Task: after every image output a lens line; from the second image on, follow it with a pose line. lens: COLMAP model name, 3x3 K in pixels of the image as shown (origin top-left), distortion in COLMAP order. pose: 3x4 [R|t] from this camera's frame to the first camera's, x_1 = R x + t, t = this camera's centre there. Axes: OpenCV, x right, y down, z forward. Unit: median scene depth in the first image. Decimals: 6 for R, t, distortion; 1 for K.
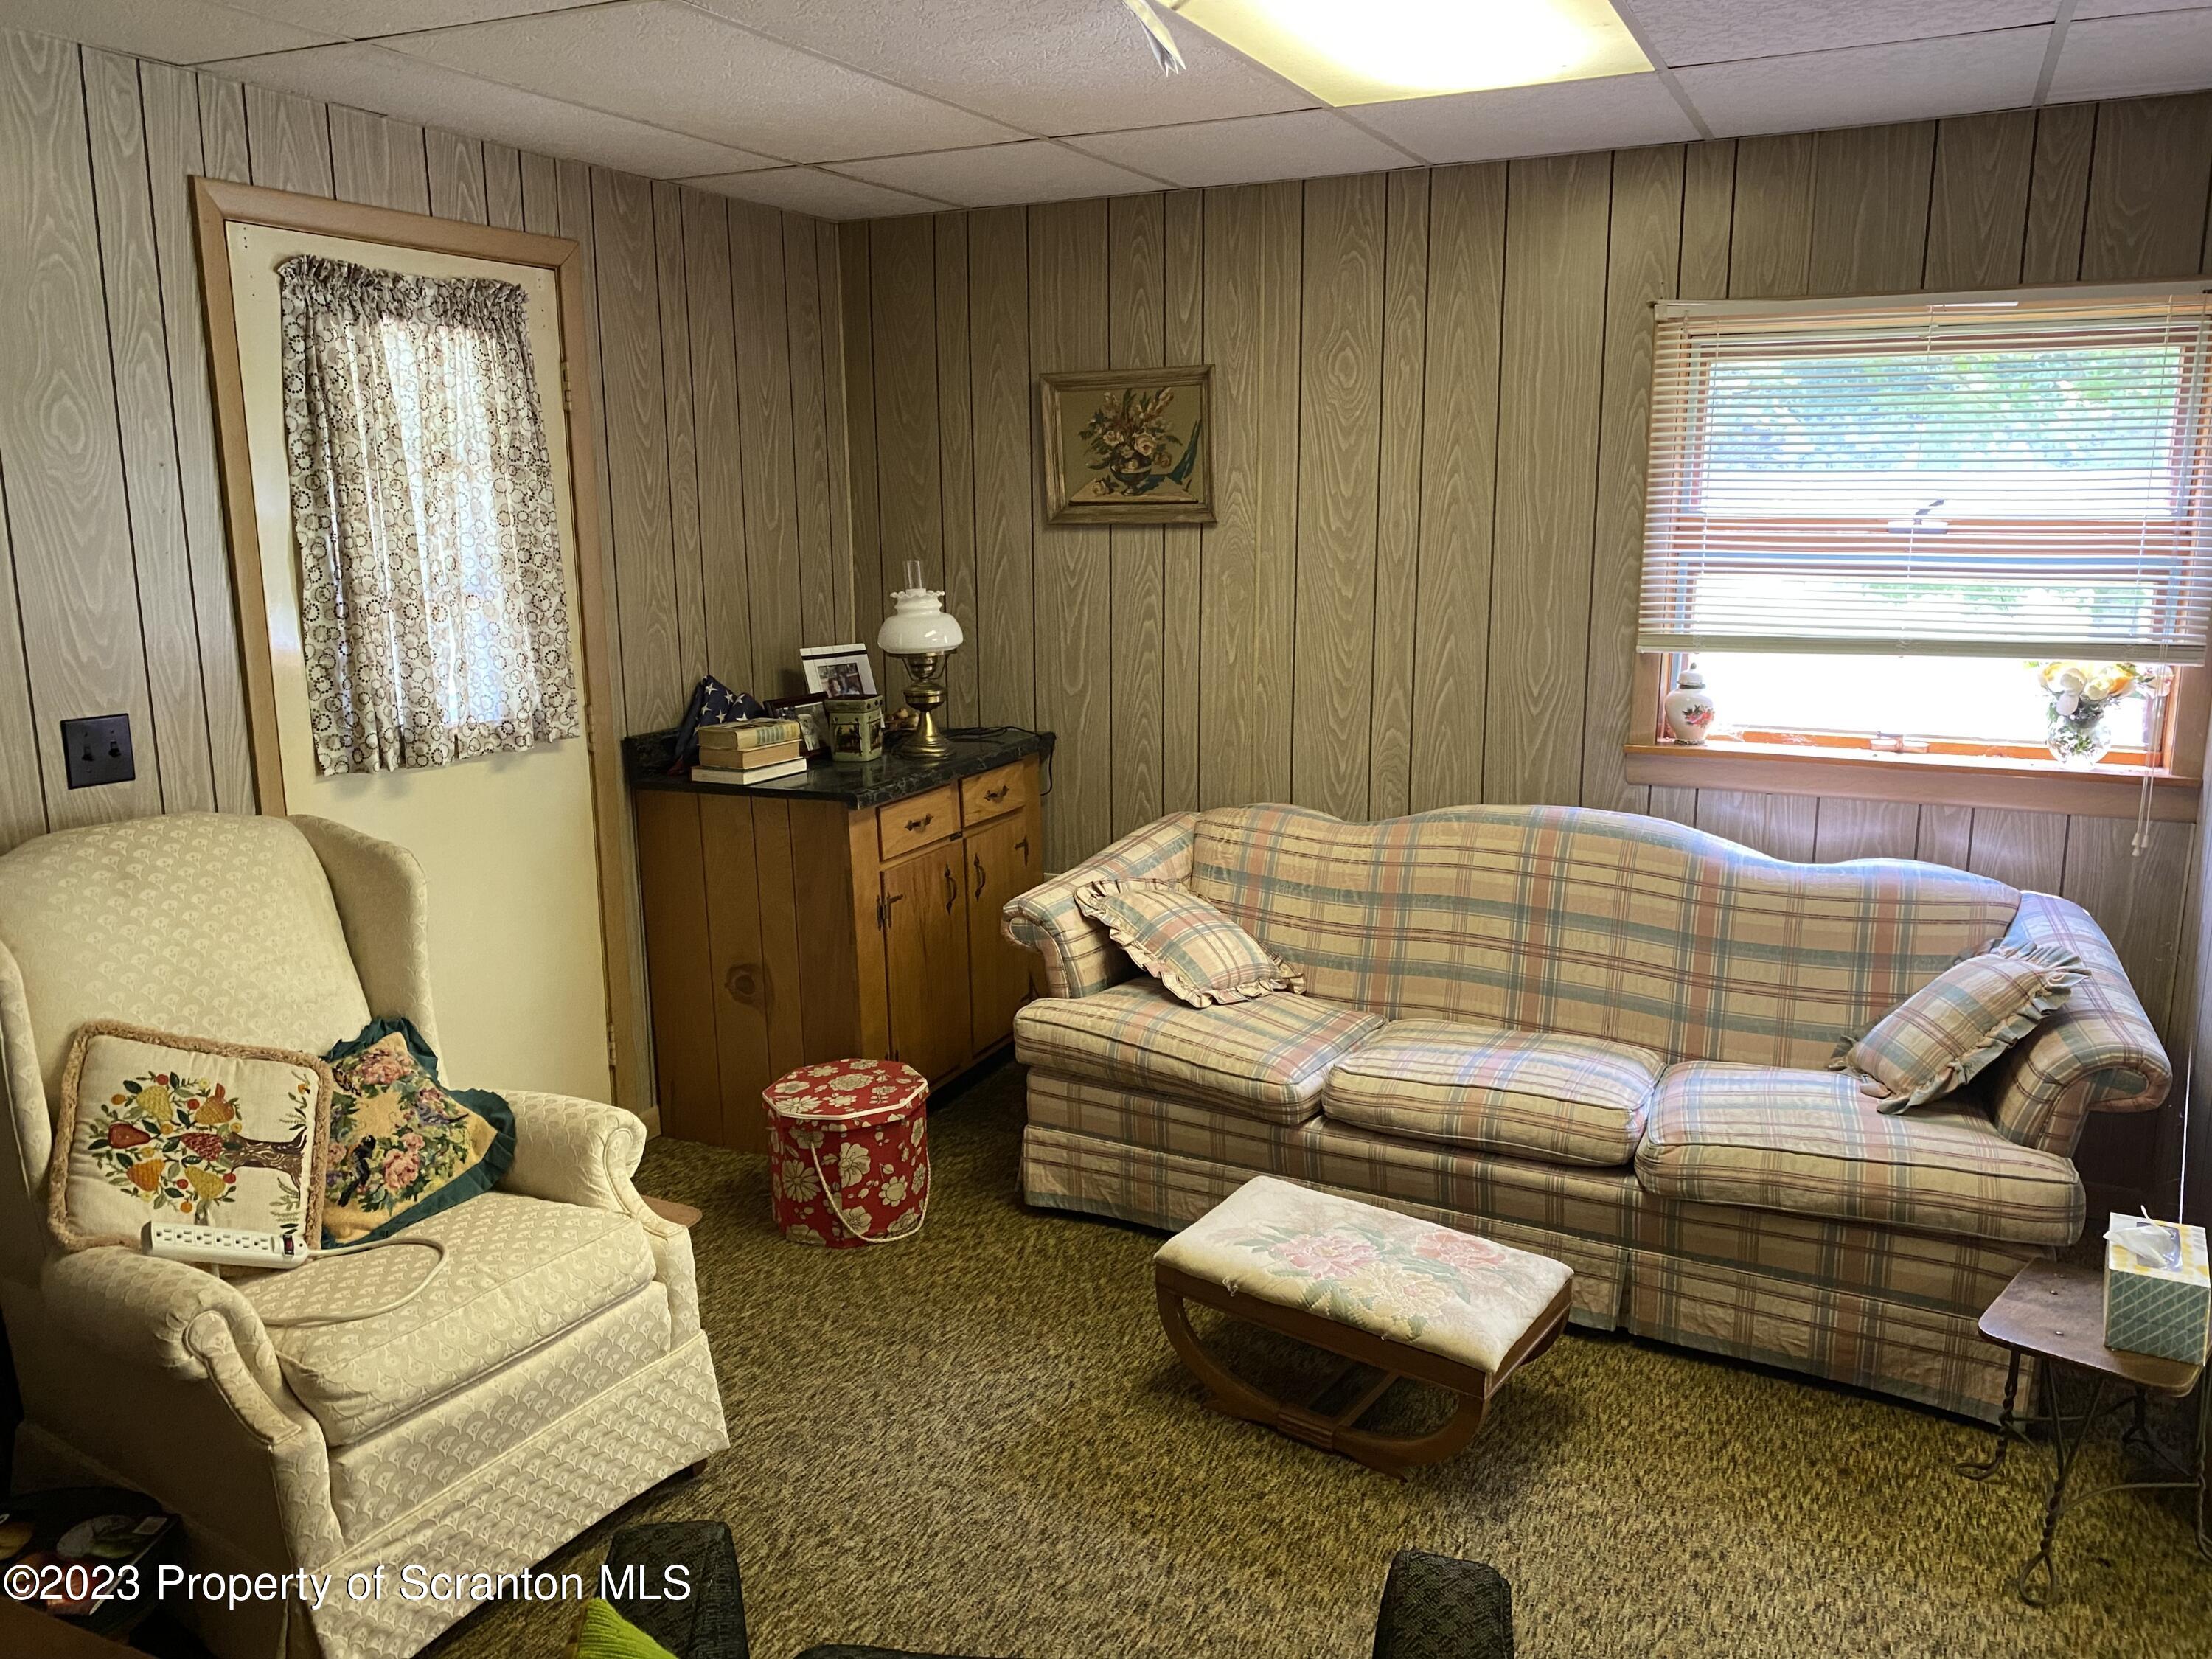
lens RADIAL K [[1657.1, 0, 1132.5], [0, 1657.1, 797.0], [0, 0, 1]] dist [0.088684, -0.064811]
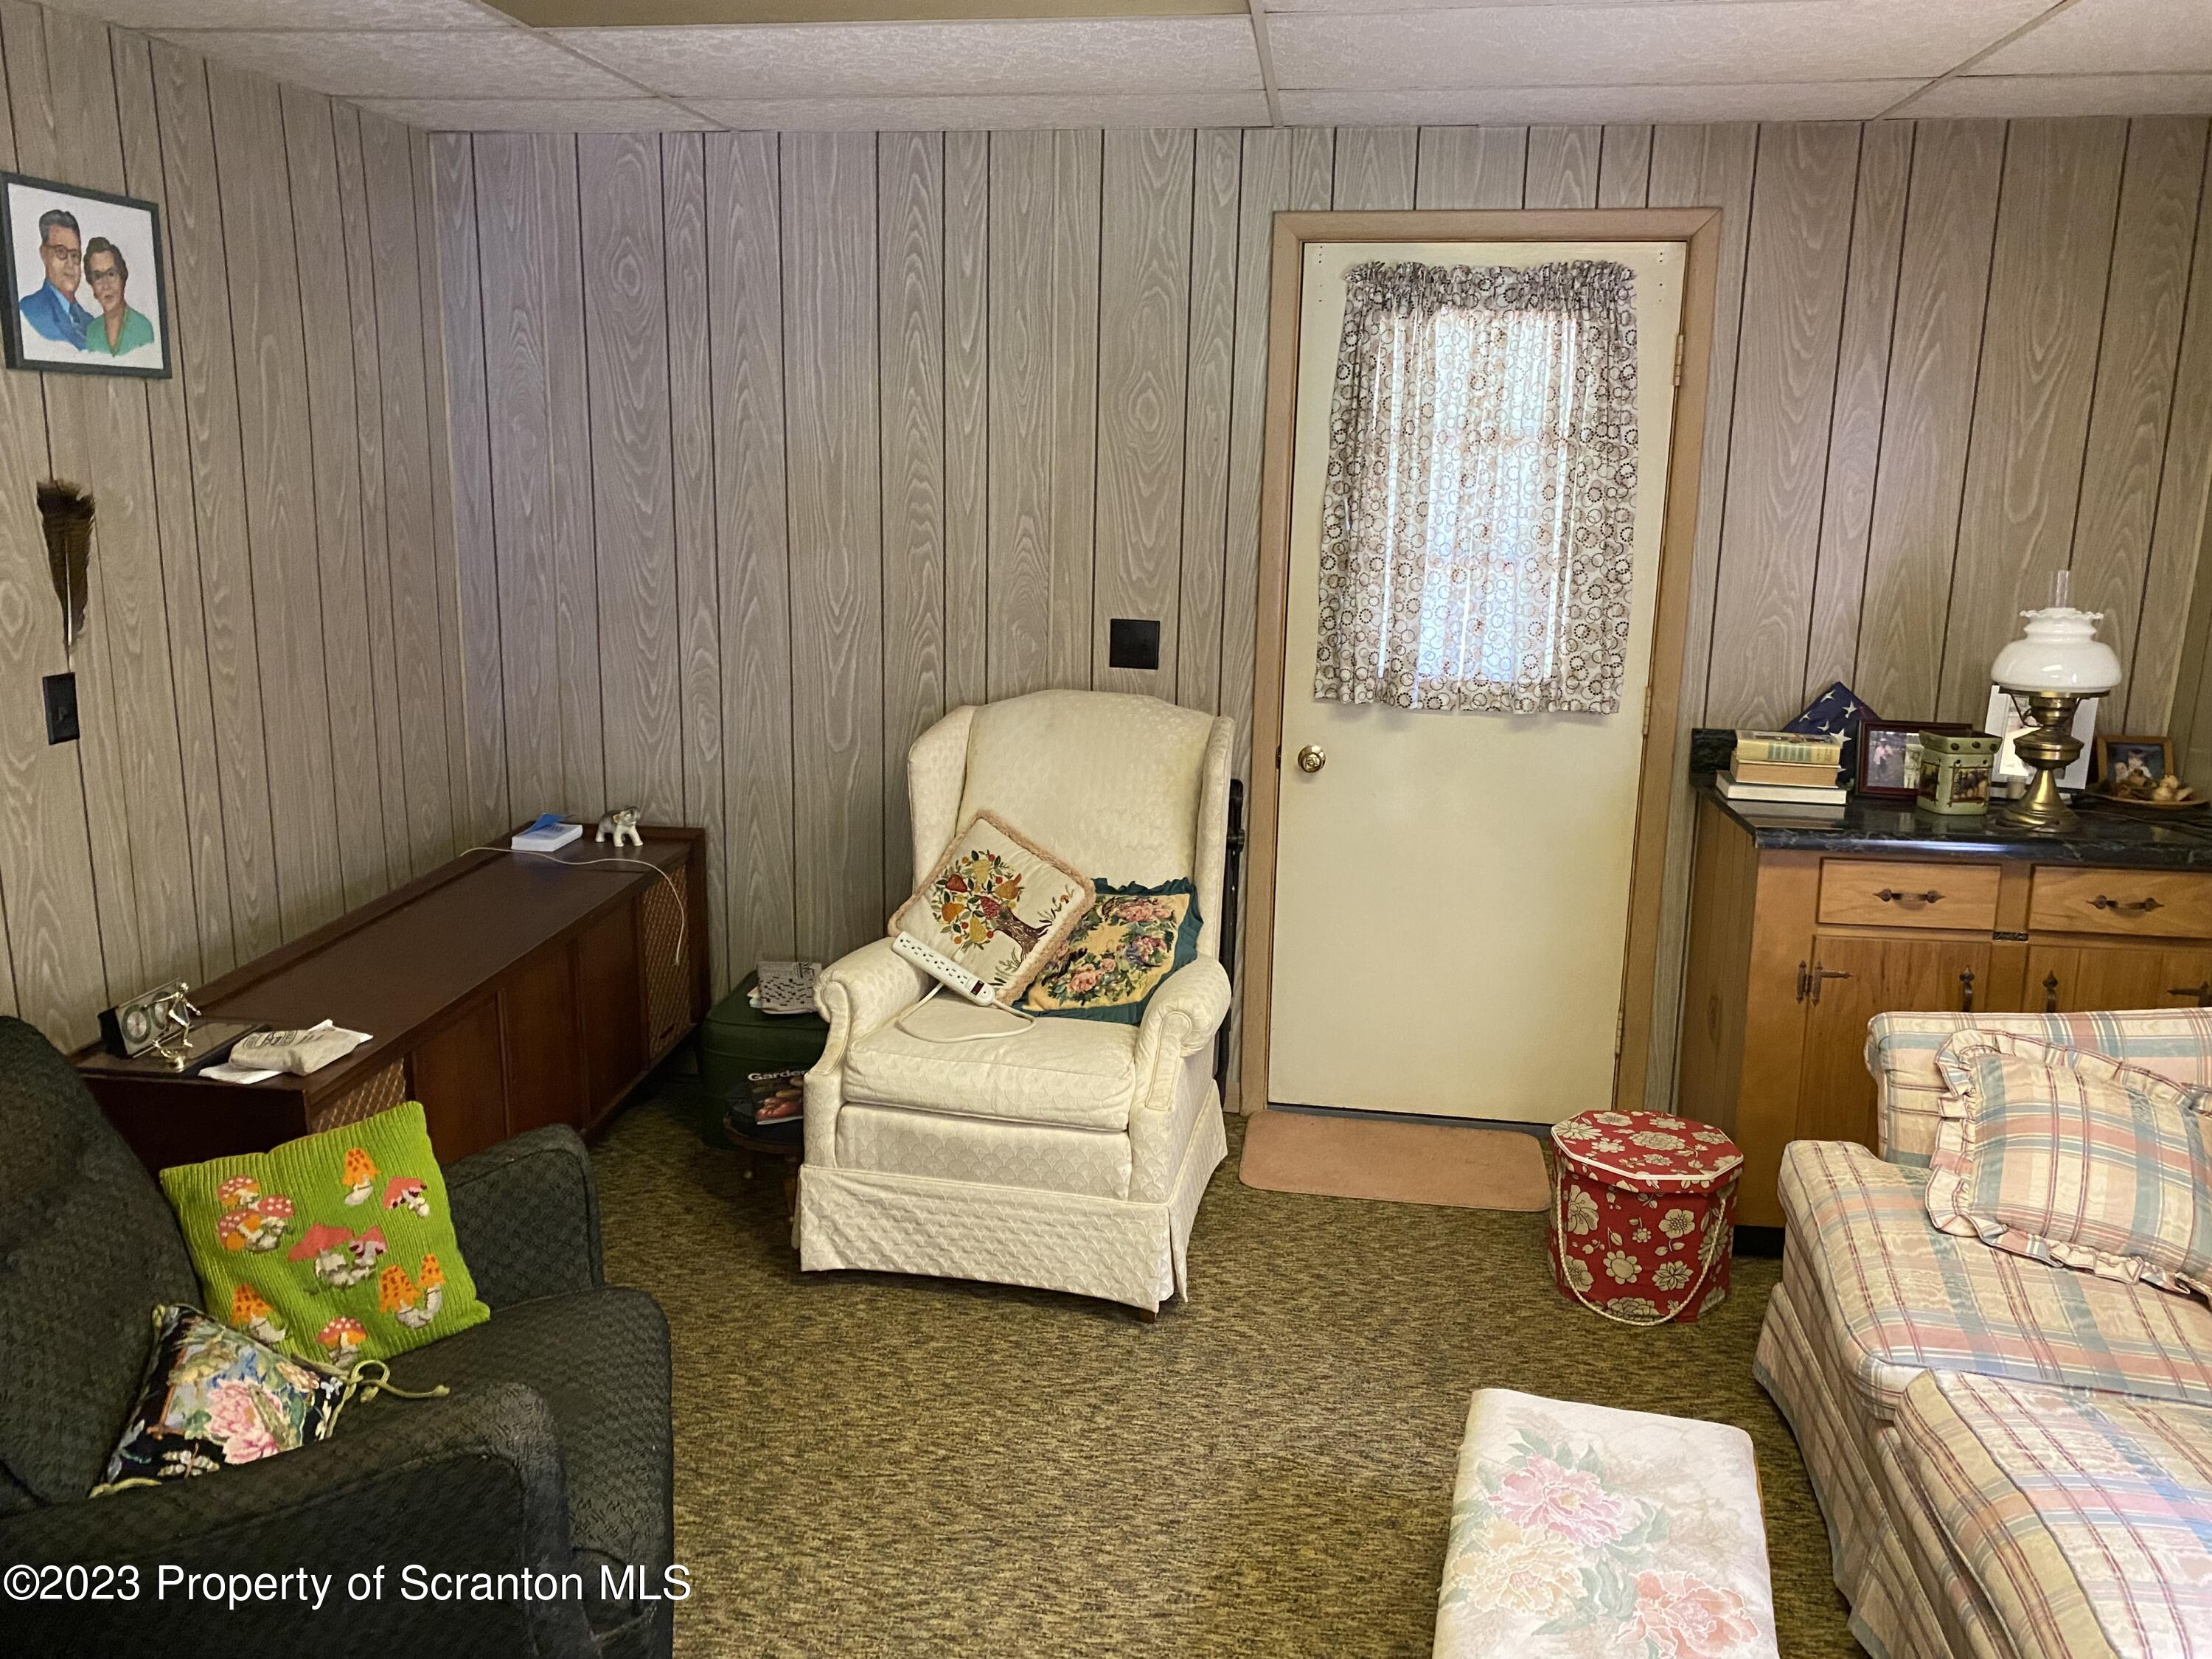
lens RADIAL K [[1686.5, 0, 1101.1], [0, 1686.5, 819.8], [0, 0, 1]] dist [0.044587, -0.027148]
pose [[0.301696, 0.219028, -0.927904, 0.565370], [-0.198463, 0.966362, 0.163579, -0.086267], [0.932519, 0.134803, 0.335016, 0.416571]]
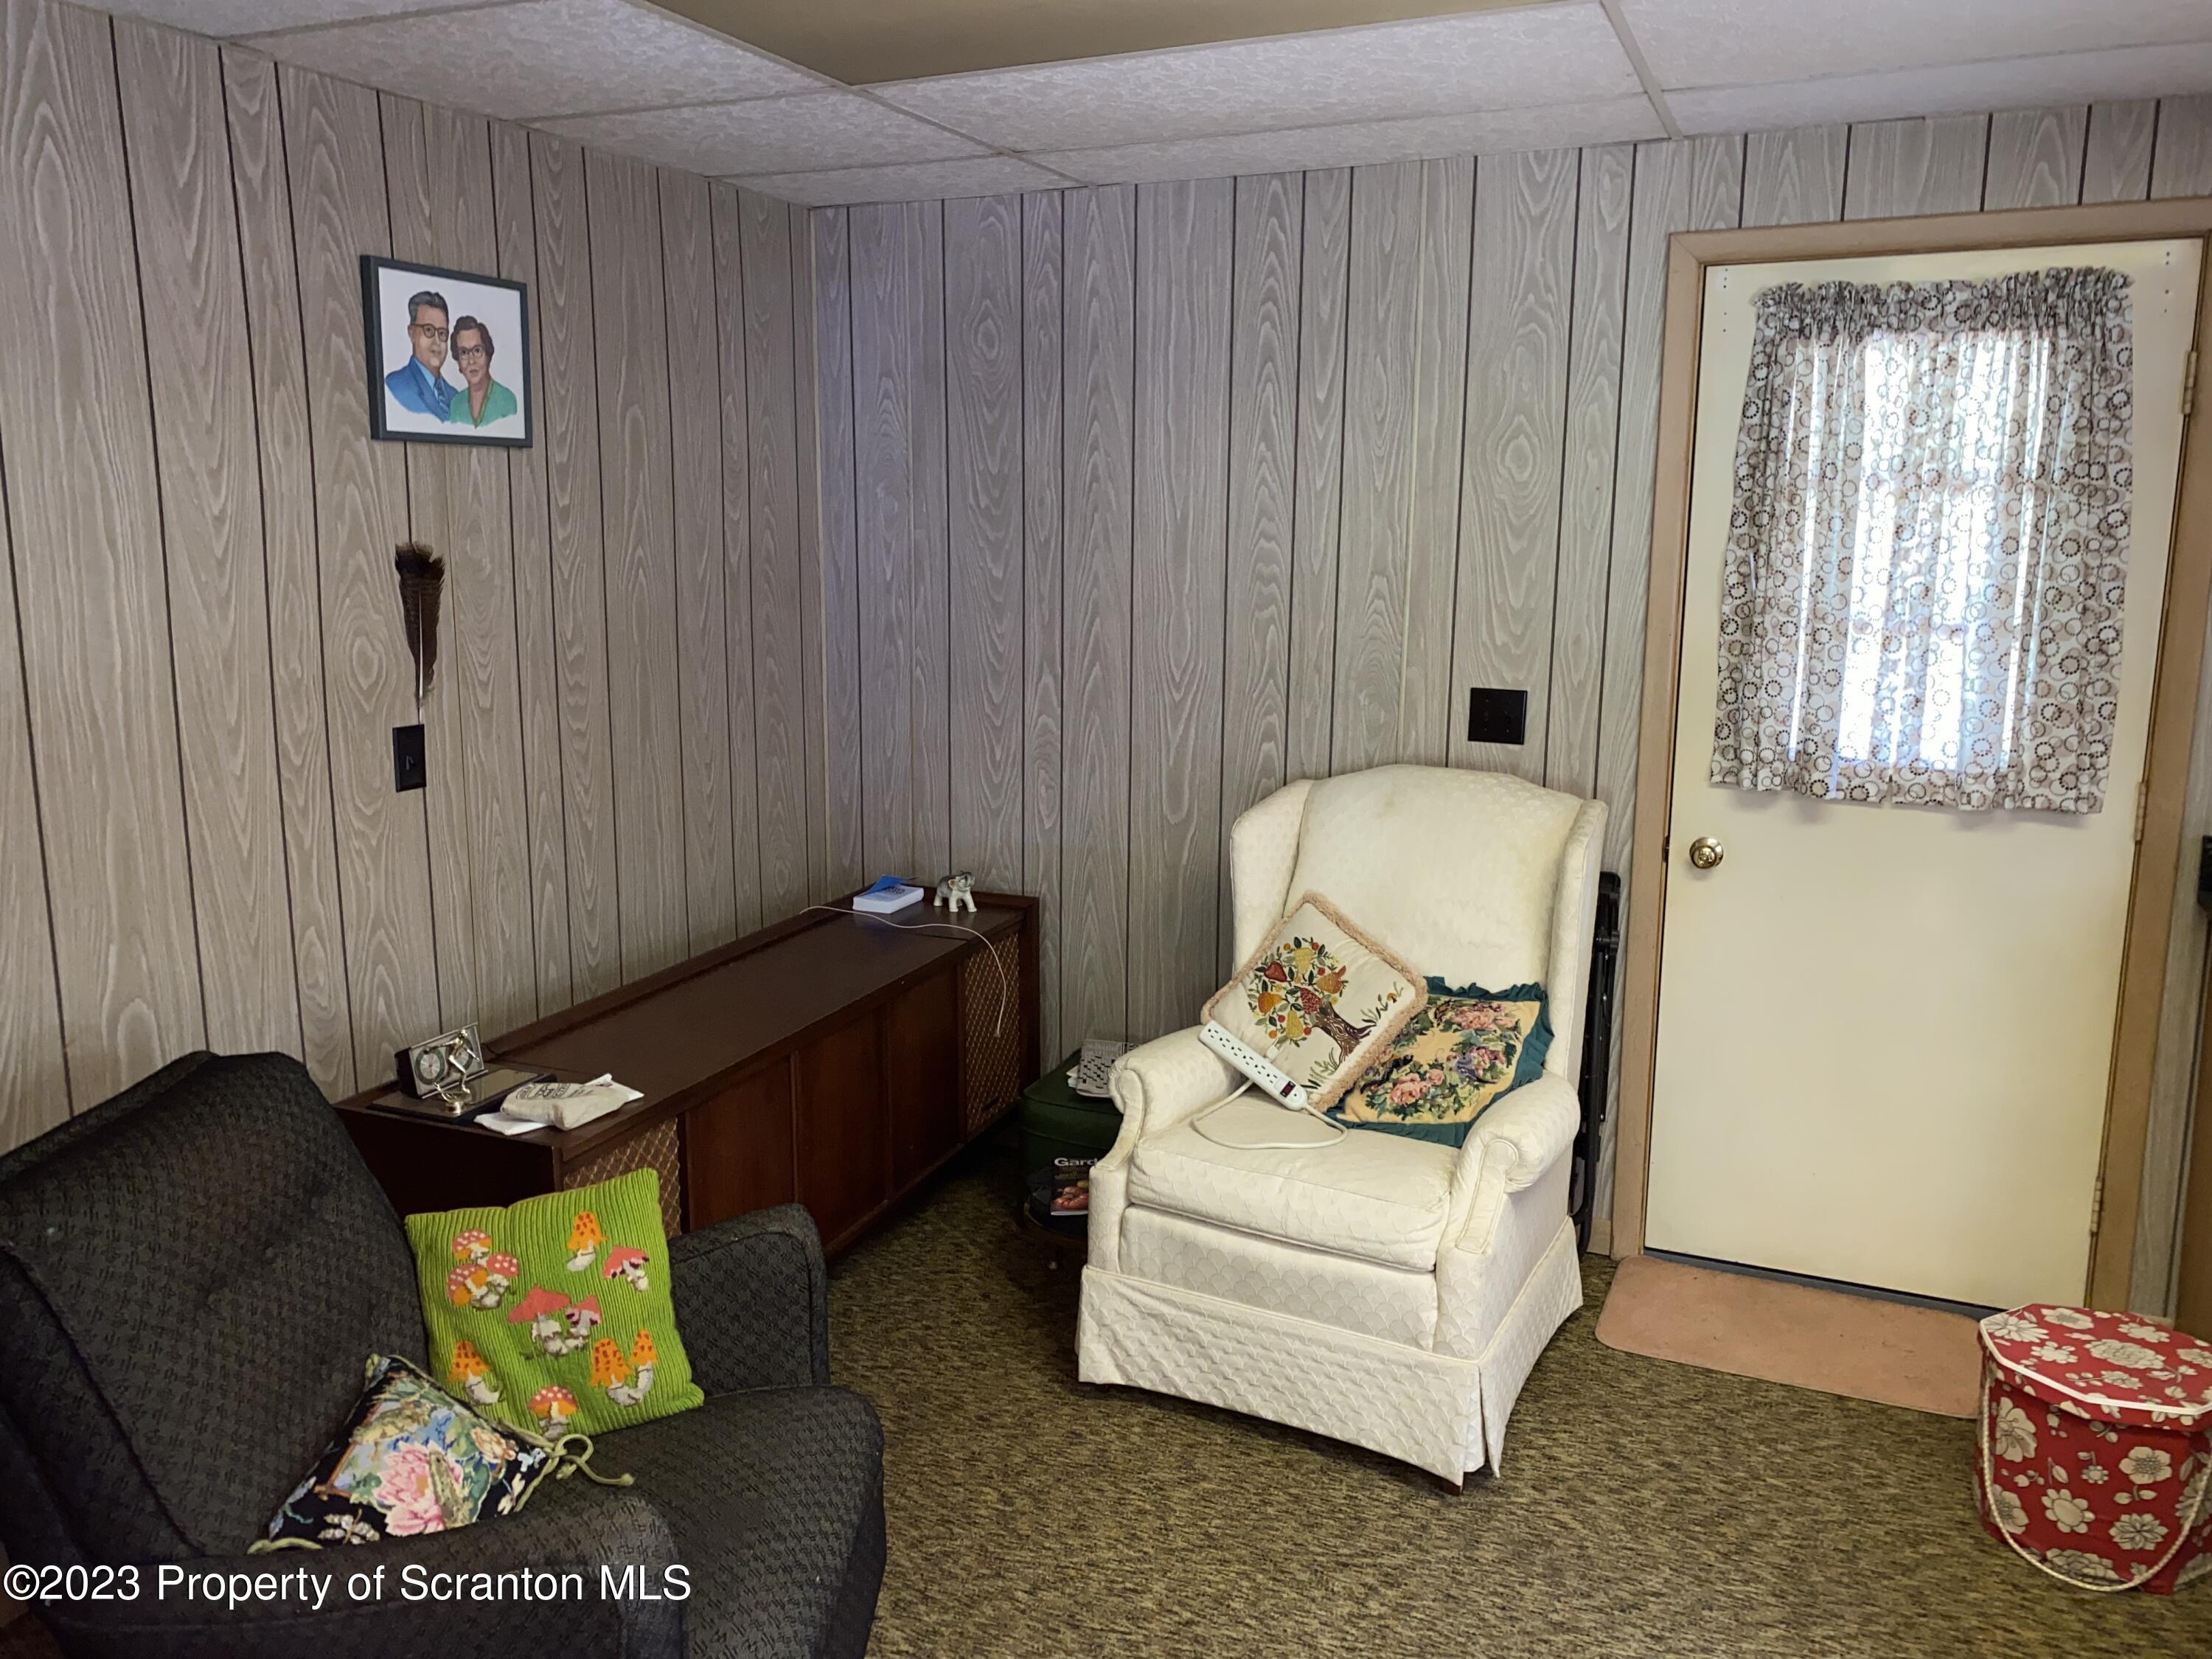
lens RADIAL K [[1704.0, 0, 1095.7], [0, 1704.0, 815.5], [0, 0, 1]] dist [0.026203, -0.006126]
pose [[0.029246, 0.184387, -0.982418, 0.511348], [-0.192945, 0.965396, 0.175449, -0.095738], [0.980774, 0.184421, 0.063811, 0.507708]]
